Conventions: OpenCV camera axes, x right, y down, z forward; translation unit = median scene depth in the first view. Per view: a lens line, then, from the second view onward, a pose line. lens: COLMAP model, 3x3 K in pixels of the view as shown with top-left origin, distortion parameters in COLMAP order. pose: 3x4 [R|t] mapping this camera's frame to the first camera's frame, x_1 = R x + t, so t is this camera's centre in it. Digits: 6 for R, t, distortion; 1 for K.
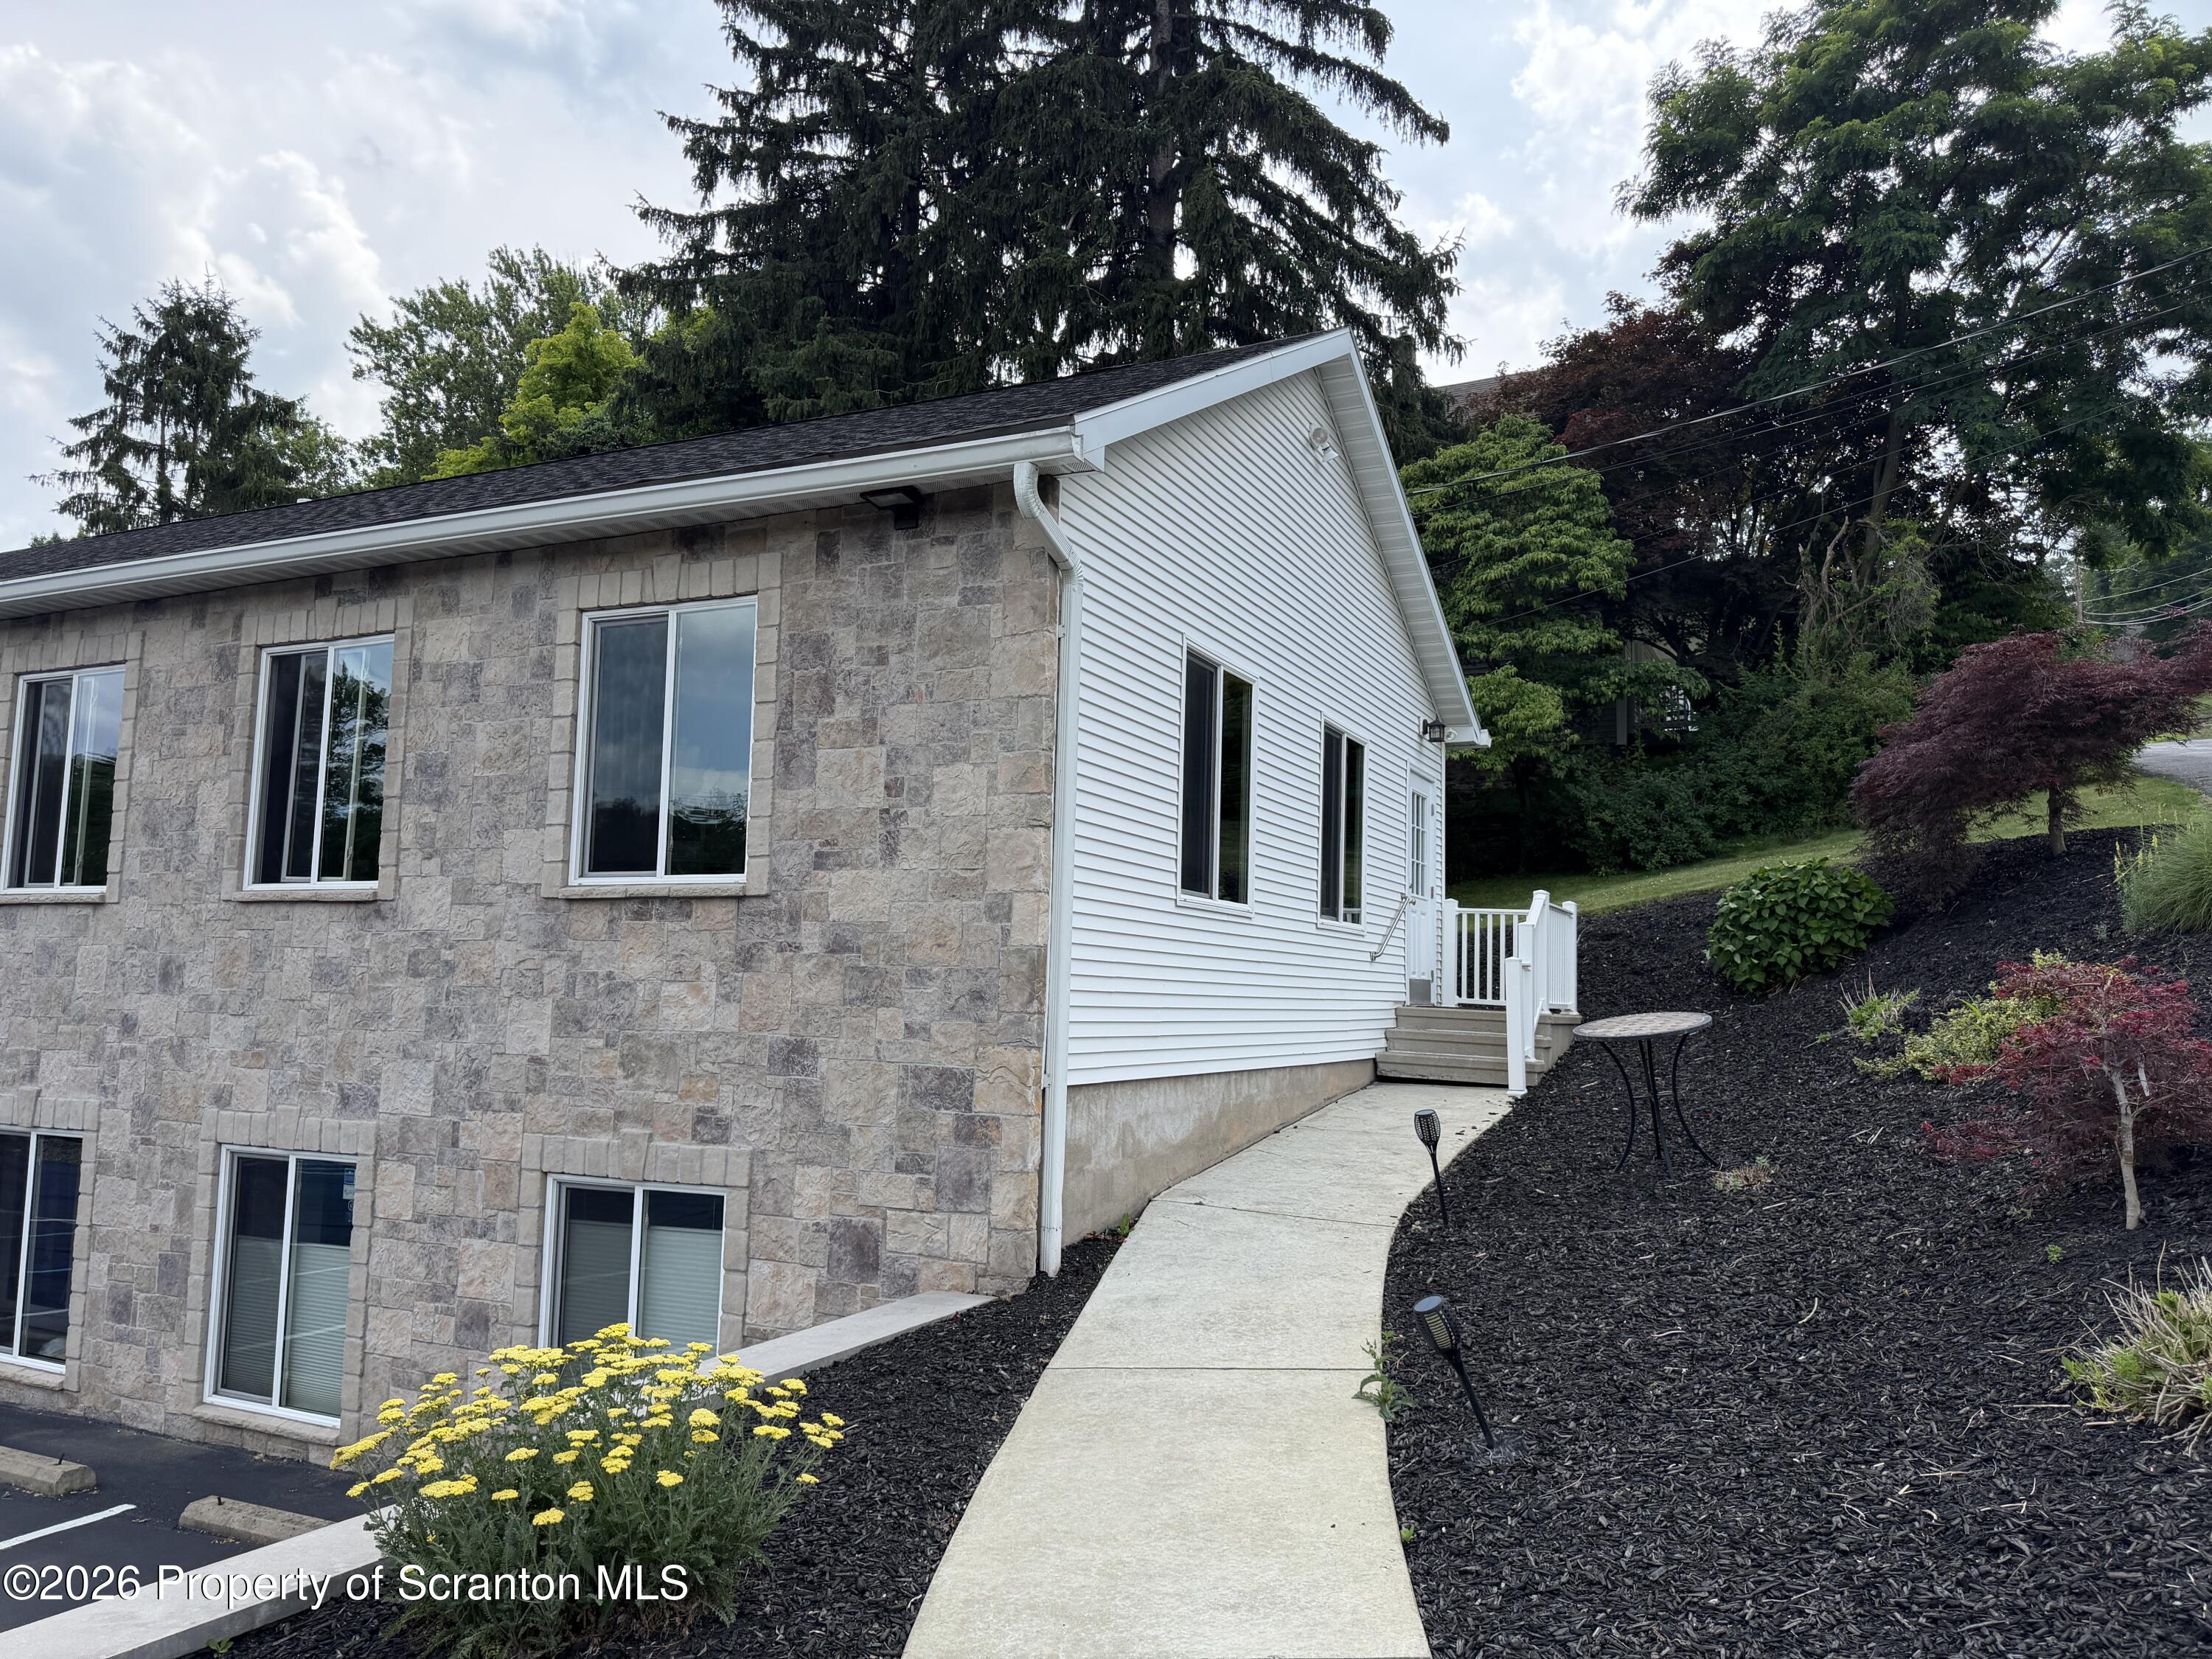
lens RADIAL K [[1564.8, 0, 1101.1], [0, 1564.8, 827.2], [0, 0, 1]] dist [0.067725, -0.058929]
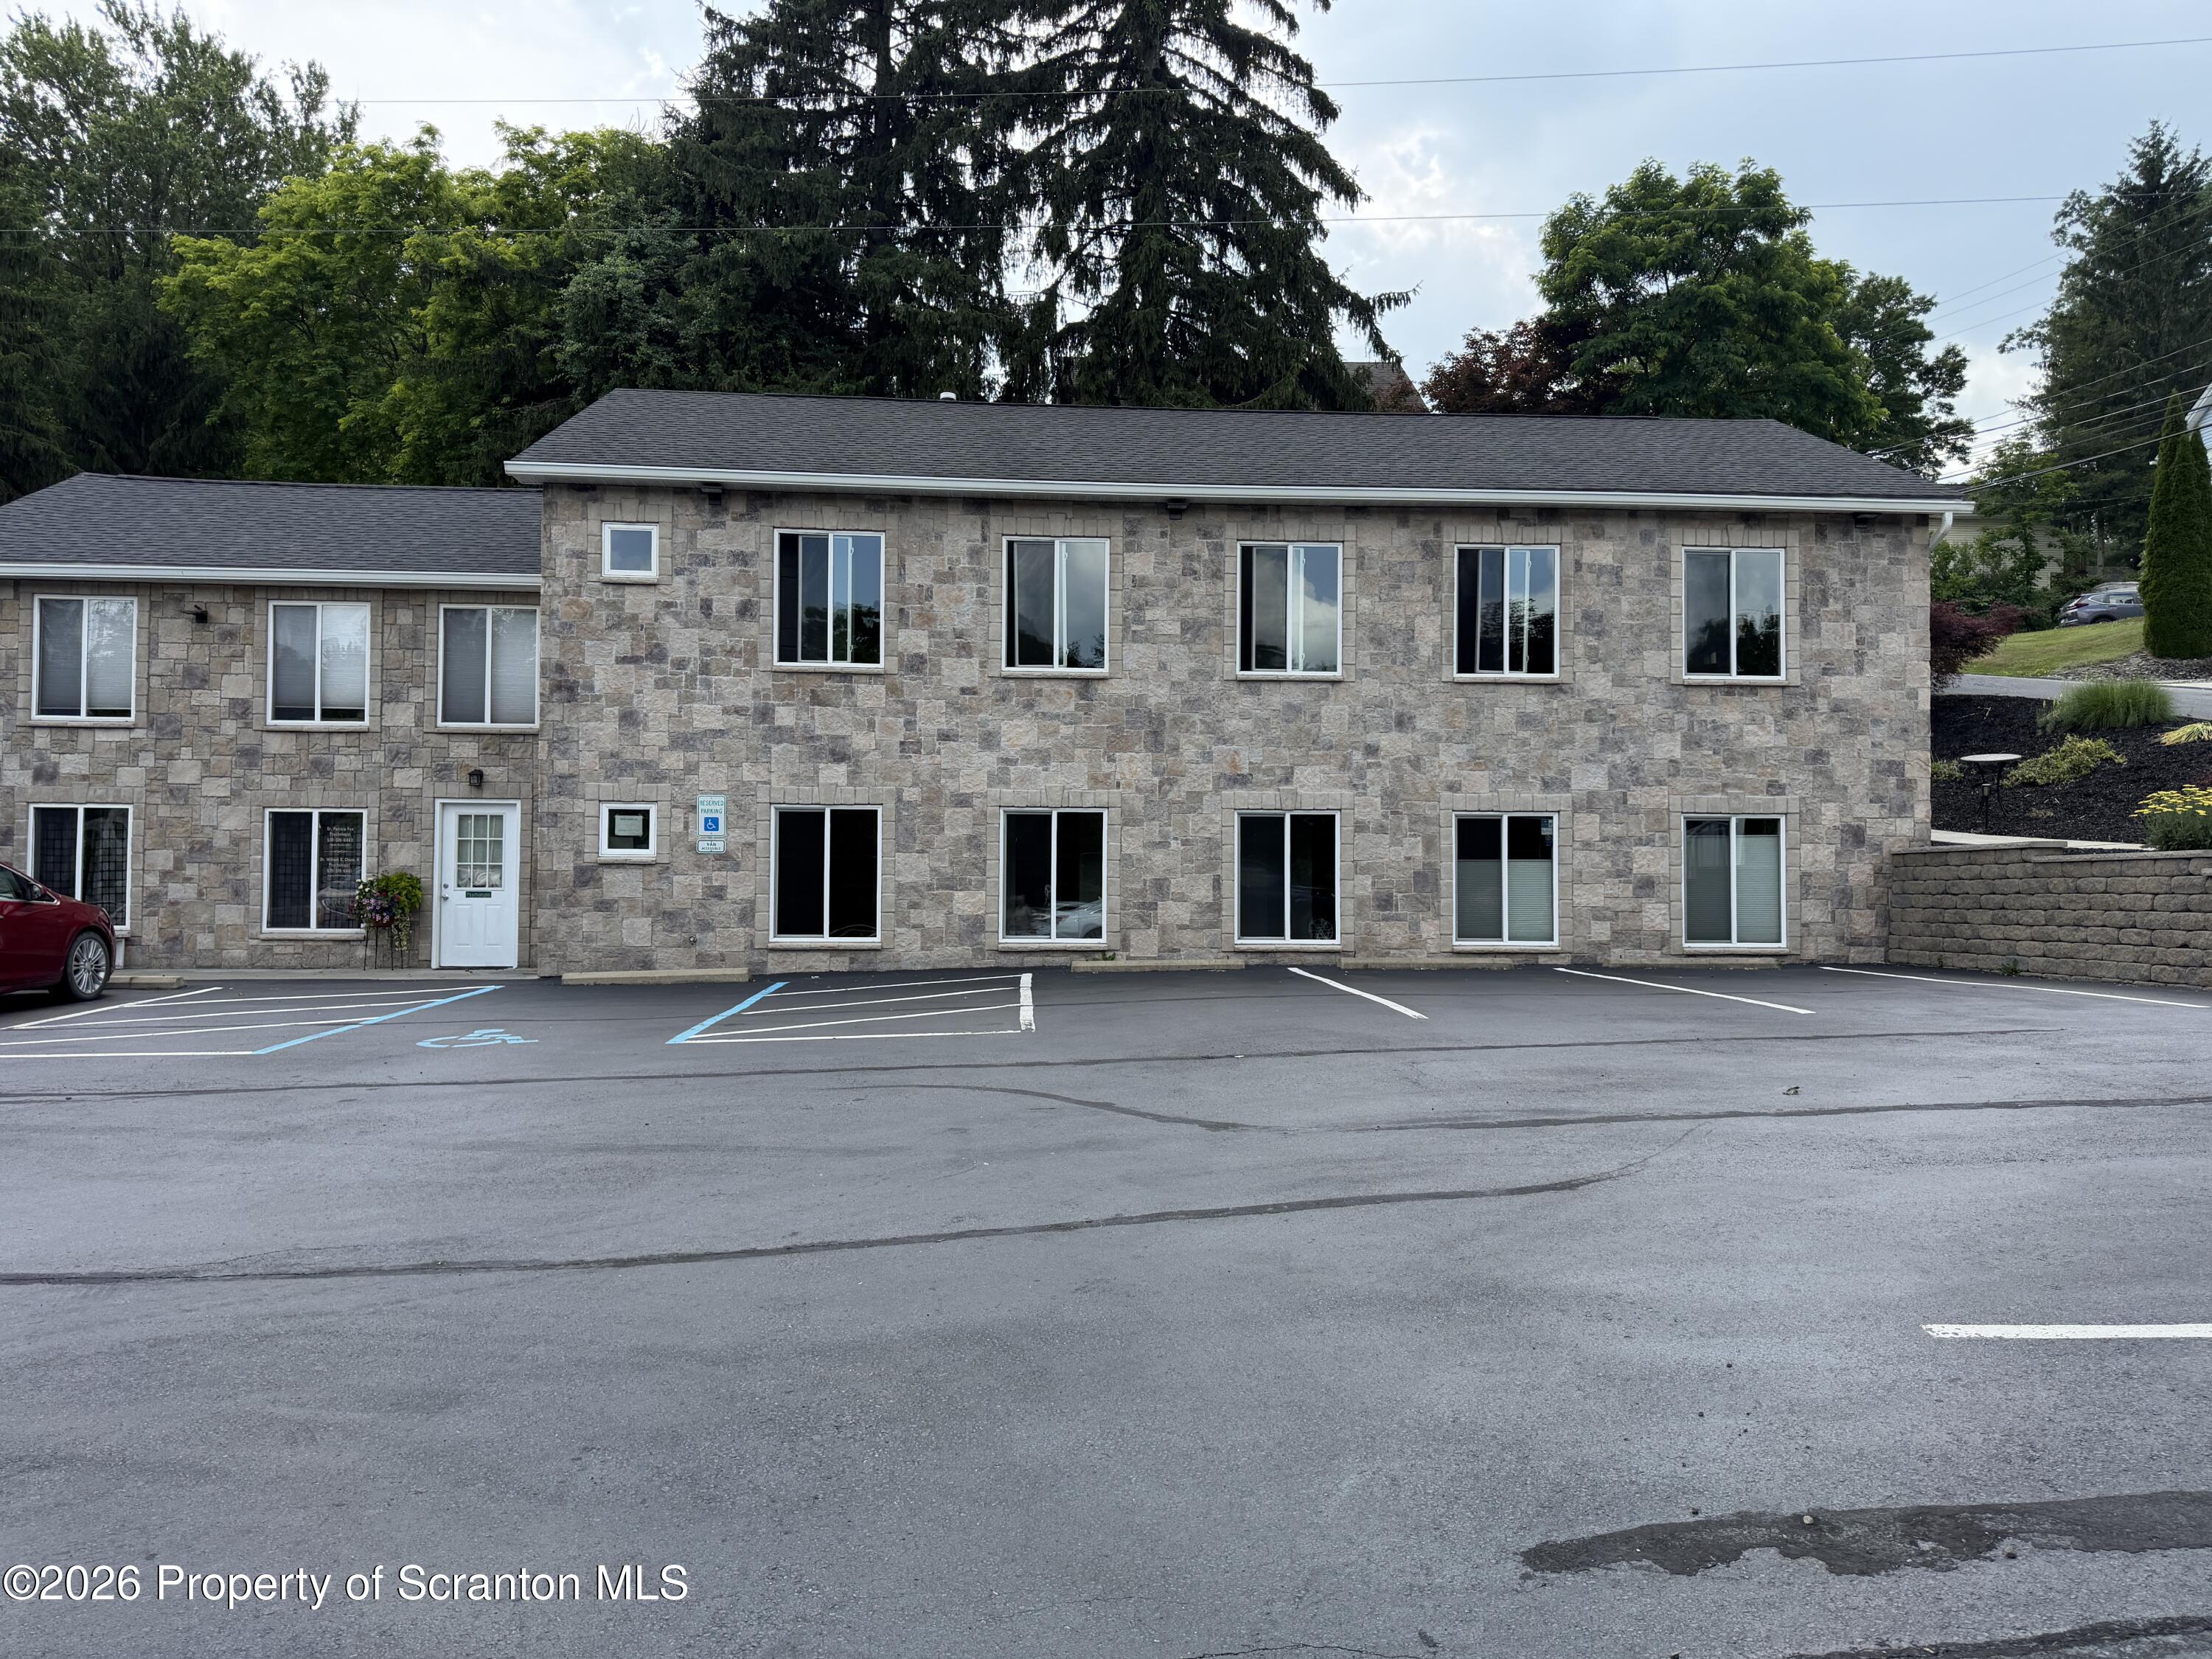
lens RADIAL K [[1564.8, 0, 1122.7], [0, 1564.8, 823.8], [0, 0, 1]] dist [0.067725, -0.058929]
pose [[0.866944, 0.004758, 0.498382, -2.053161], [-0.039050, 0.997529, 0.058406, 0.137193], [-0.496873, -0.070097, 0.864988, -0.461243]]
